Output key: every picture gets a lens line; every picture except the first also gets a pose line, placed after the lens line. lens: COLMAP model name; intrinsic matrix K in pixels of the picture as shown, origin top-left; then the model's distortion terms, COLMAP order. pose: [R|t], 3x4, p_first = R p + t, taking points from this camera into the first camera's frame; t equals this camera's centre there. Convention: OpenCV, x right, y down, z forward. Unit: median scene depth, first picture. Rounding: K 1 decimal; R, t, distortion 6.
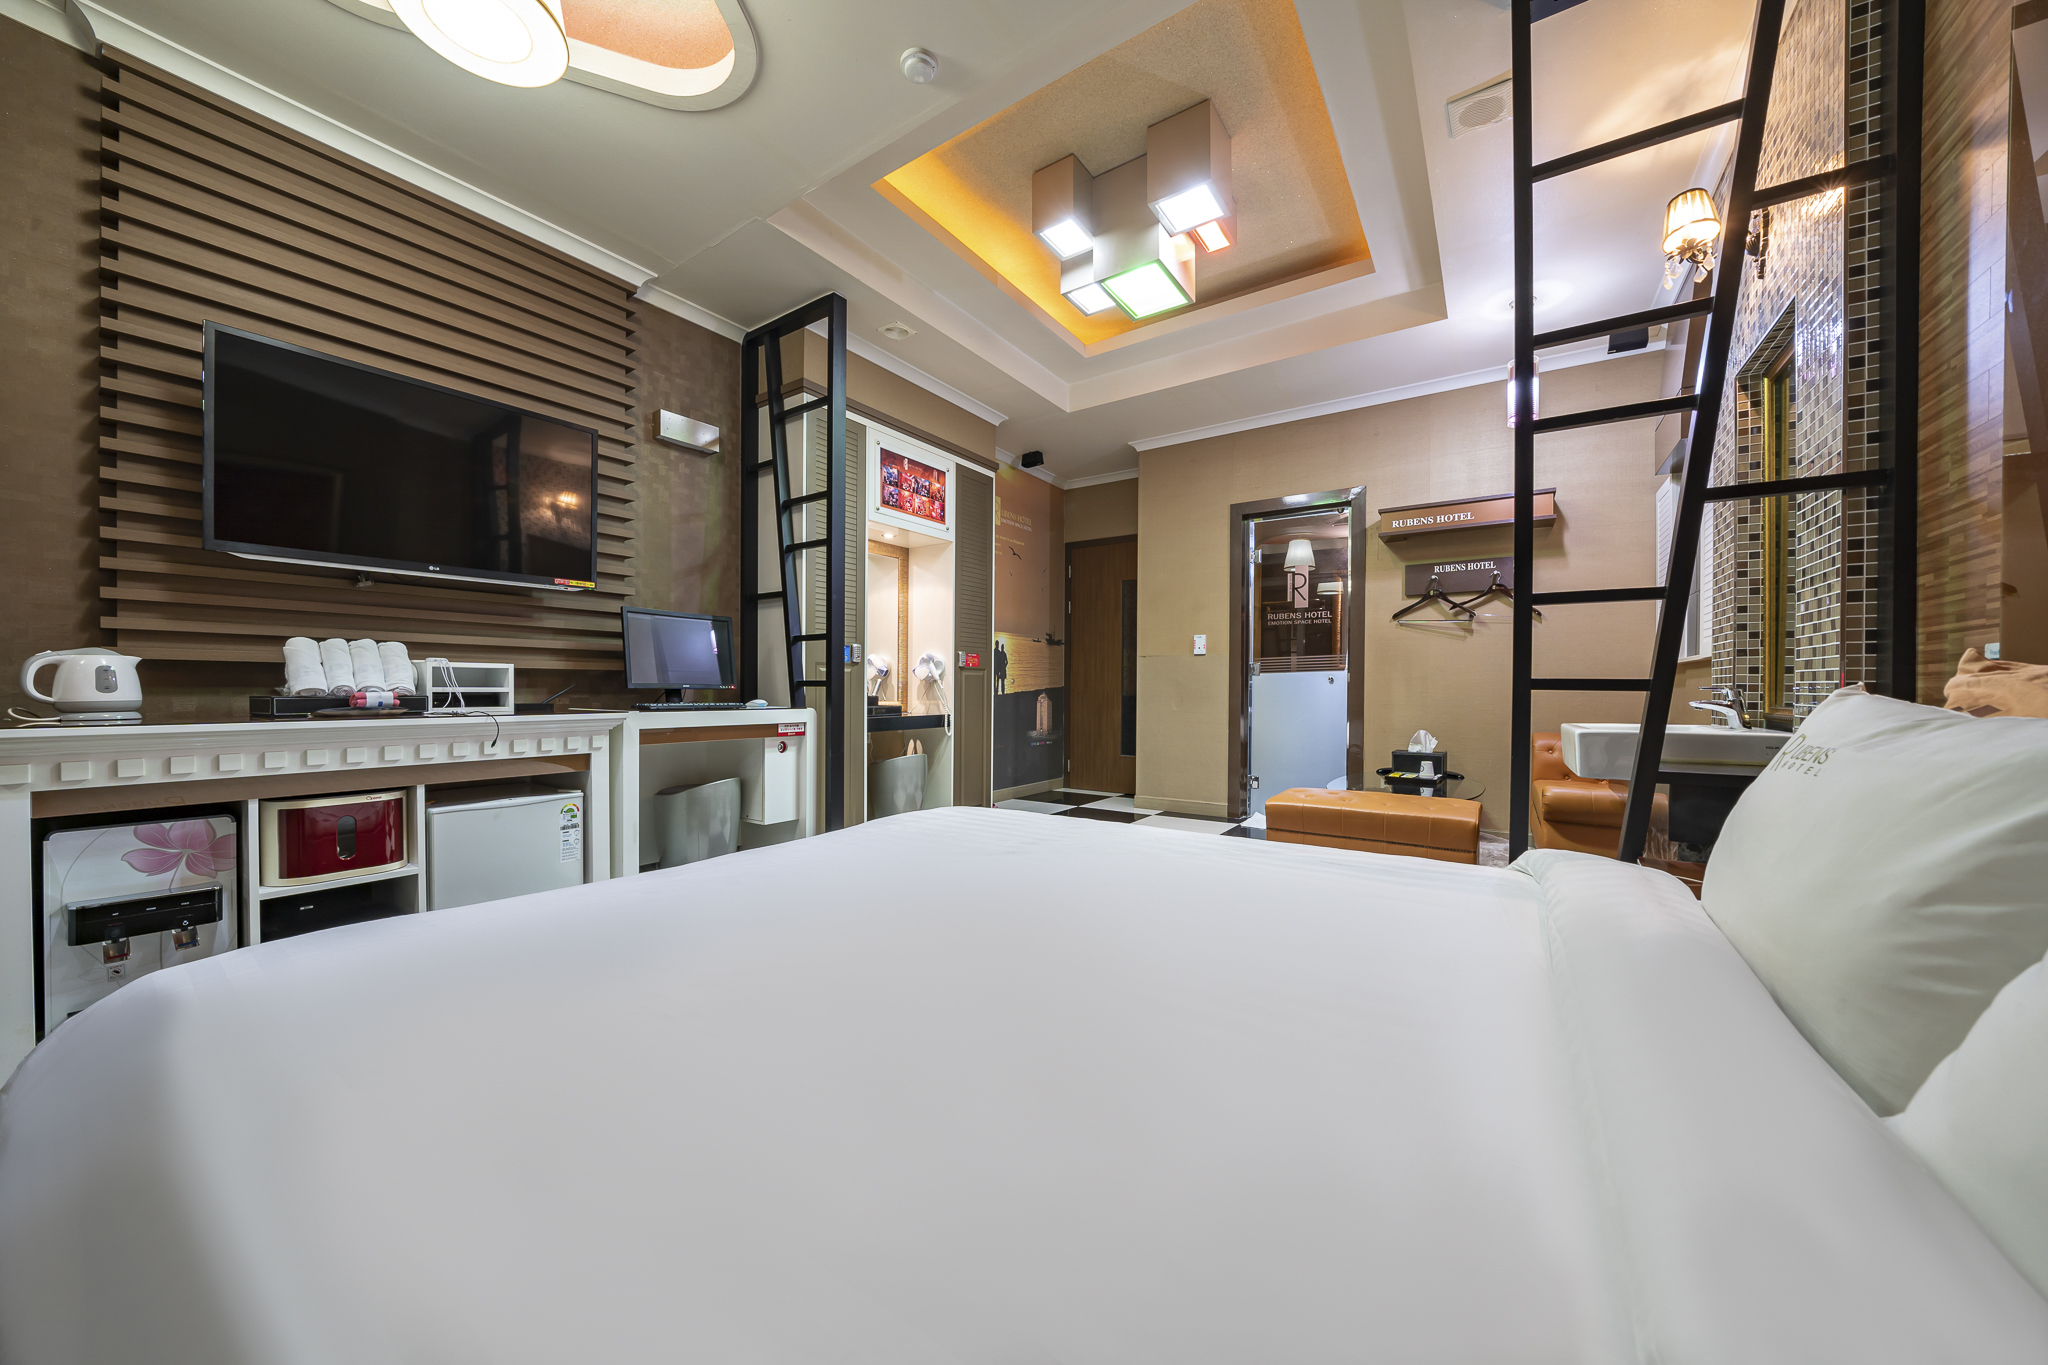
lens RADIAL K [[724.2, 0, 1024.0], [0, 724.2, 682.5], [0, 0, 1]] dist [-0.002953, -0.000263]
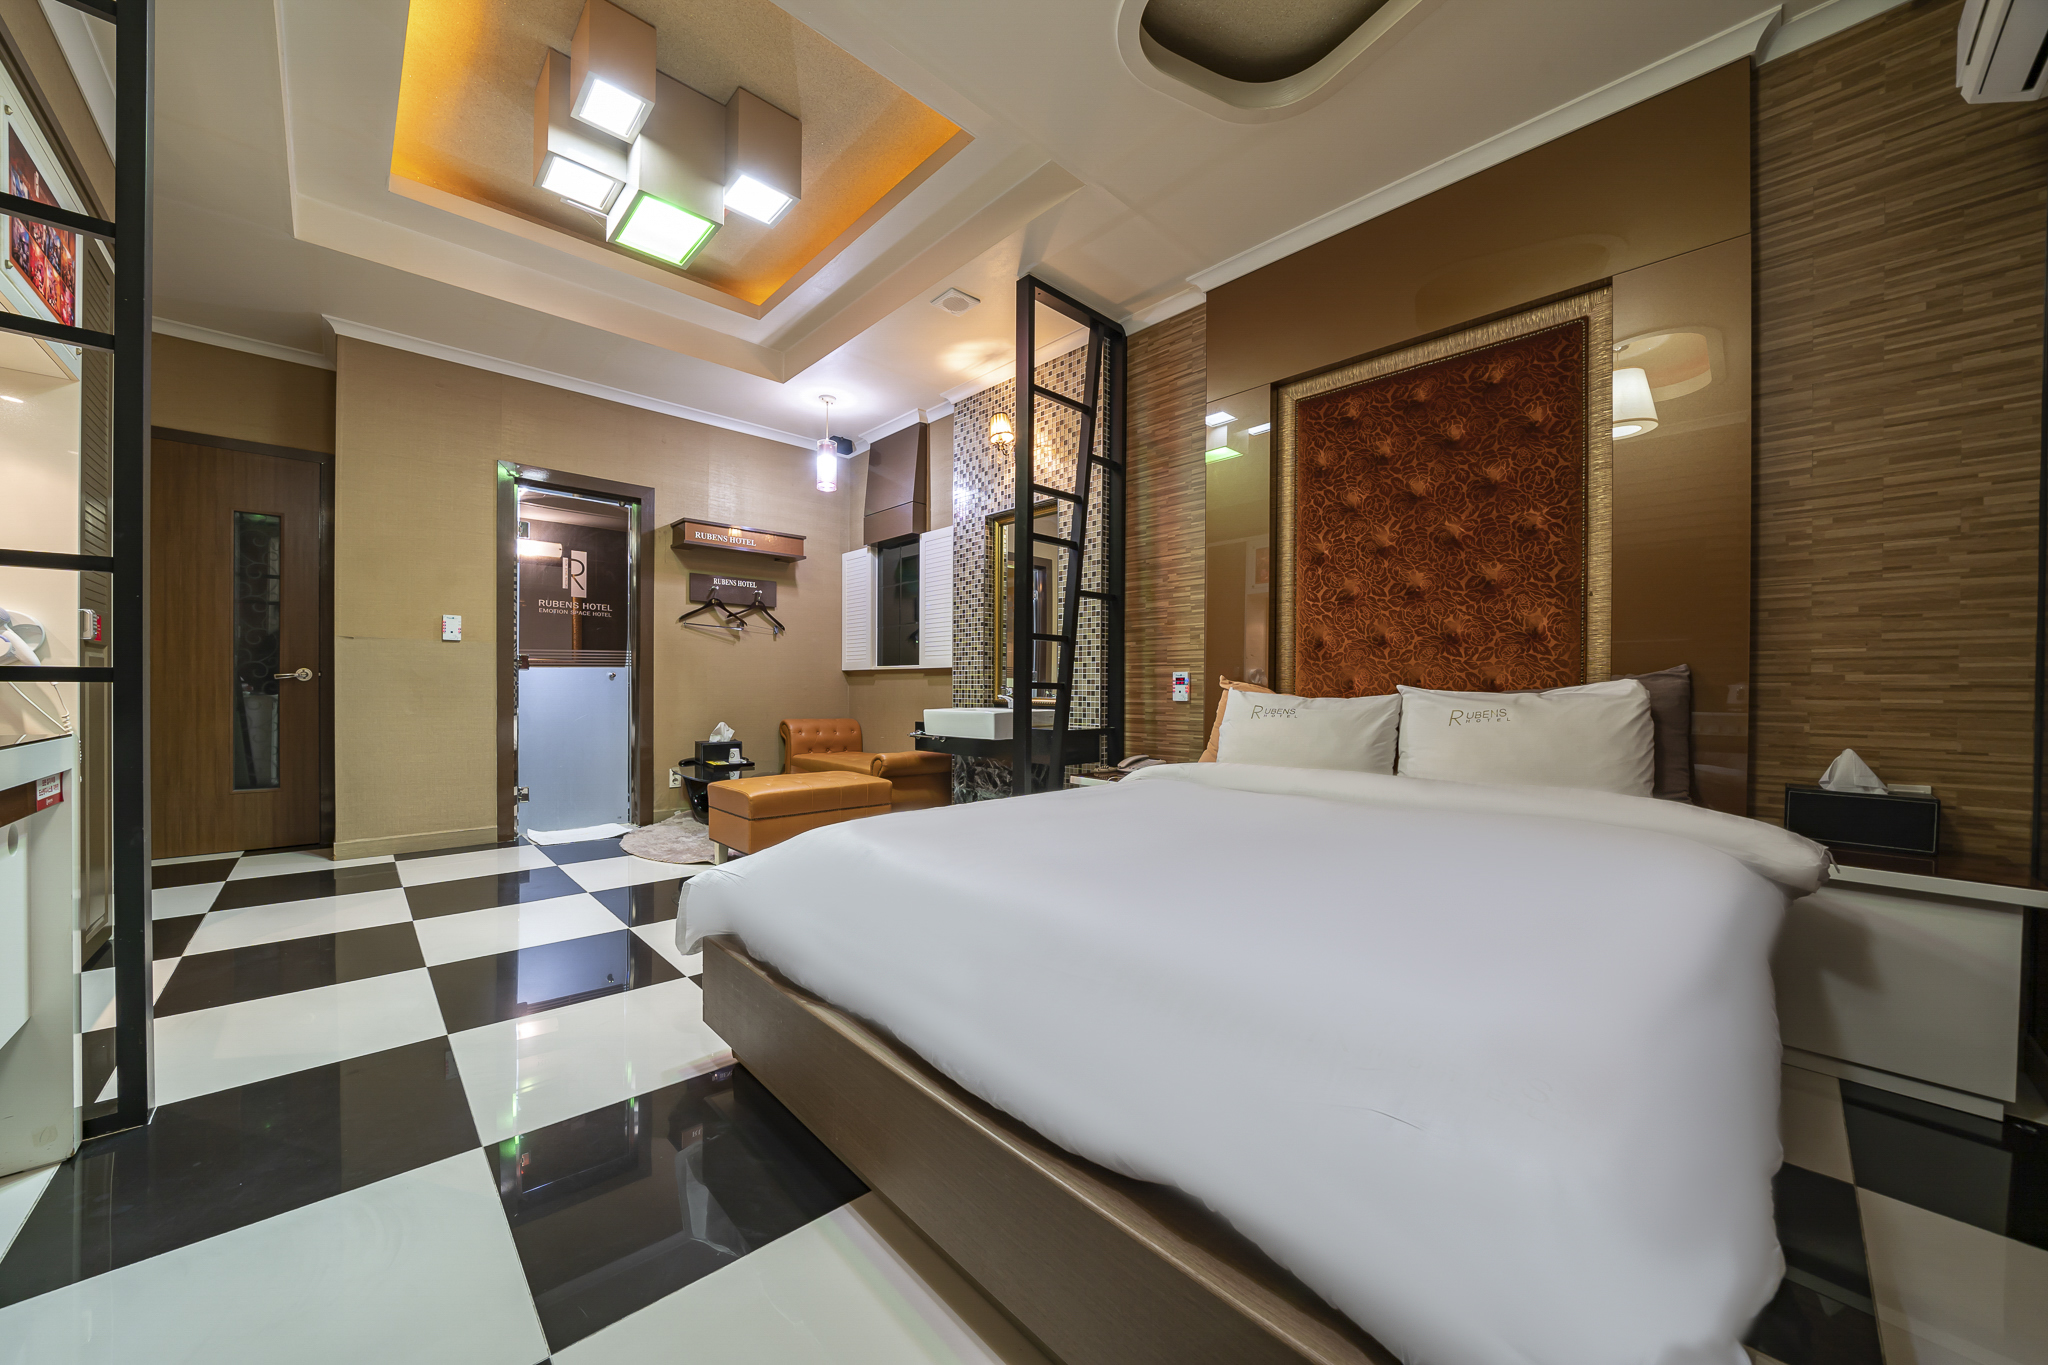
lens RADIAL K [[695.3, 0, 1032.1], [0, 695.3, 689.1], [0, 0, 1]] dist [0.000950, 0.000125]
pose [[0.222223, -0.006529, 0.974974, -0.390503], [-0.010914, 0.999898, 0.009183, -0.001077], [-0.974935, -0.012682, 0.222130, 0.263461]]
